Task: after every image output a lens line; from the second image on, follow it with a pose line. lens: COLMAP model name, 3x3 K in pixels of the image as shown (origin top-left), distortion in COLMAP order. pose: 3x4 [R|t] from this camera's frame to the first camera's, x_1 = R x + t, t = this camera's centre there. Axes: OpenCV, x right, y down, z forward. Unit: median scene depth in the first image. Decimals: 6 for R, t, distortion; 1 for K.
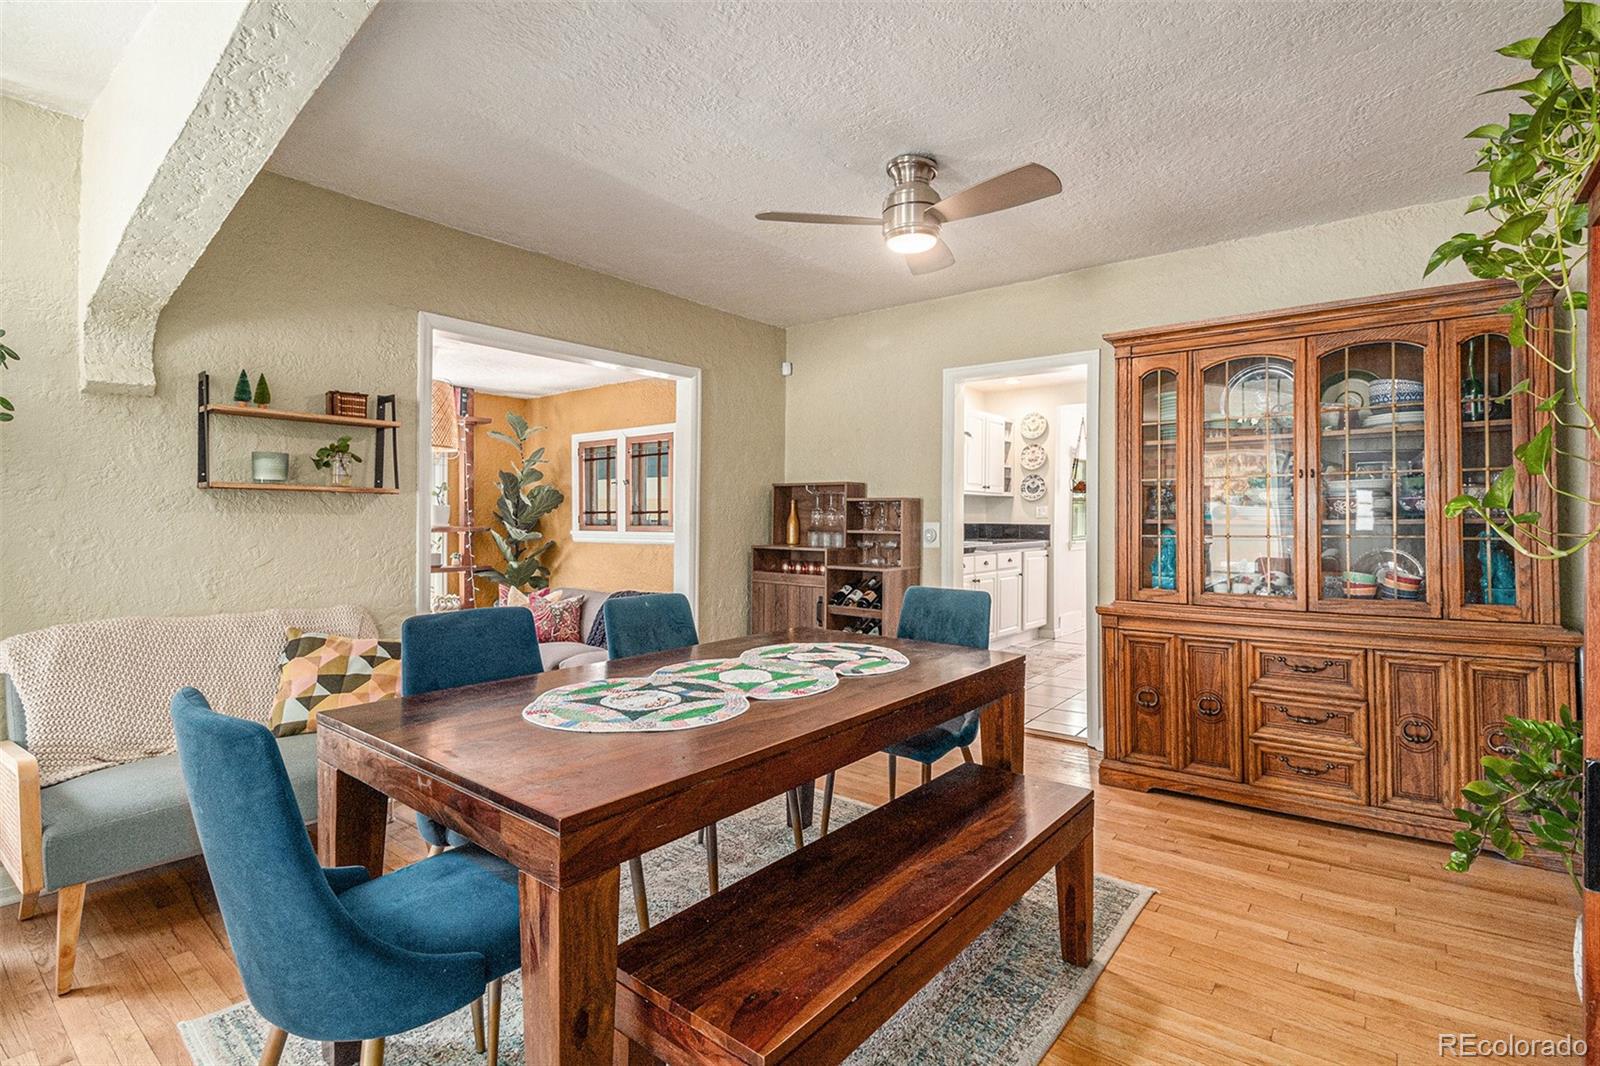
lens RADIAL K [[768.6, 0, 808.8], [0, 768.6, 512.5], [0, 0, 1]] dist [0.005622, -0.011539]
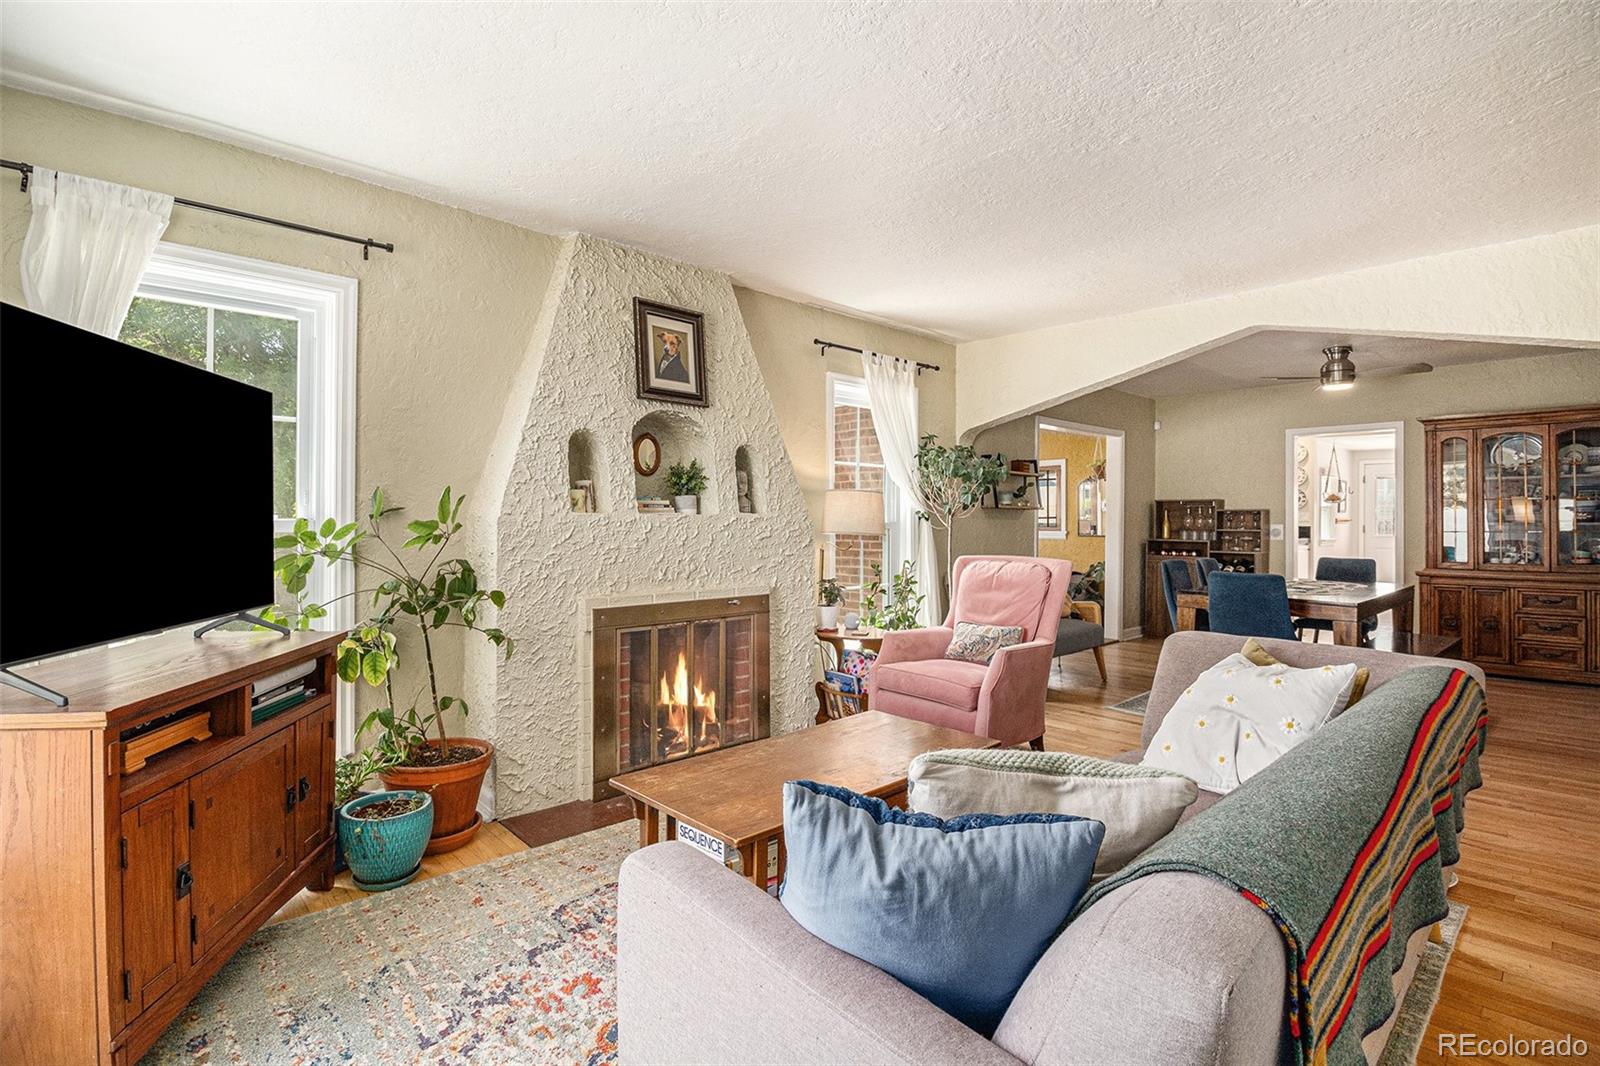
lens RADIAL K [[768.6, 0, 800.9], [0, 768.6, 521.3], [0, 0, 1]] dist [0.005622, -0.011539]
pose [[0.988606, -0.002207, -0.150512, -0.585314], [0.003555, 0.999956, 0.008691, -0.011380], [0.150486, -0.009127, 0.988570, -0.744625]]
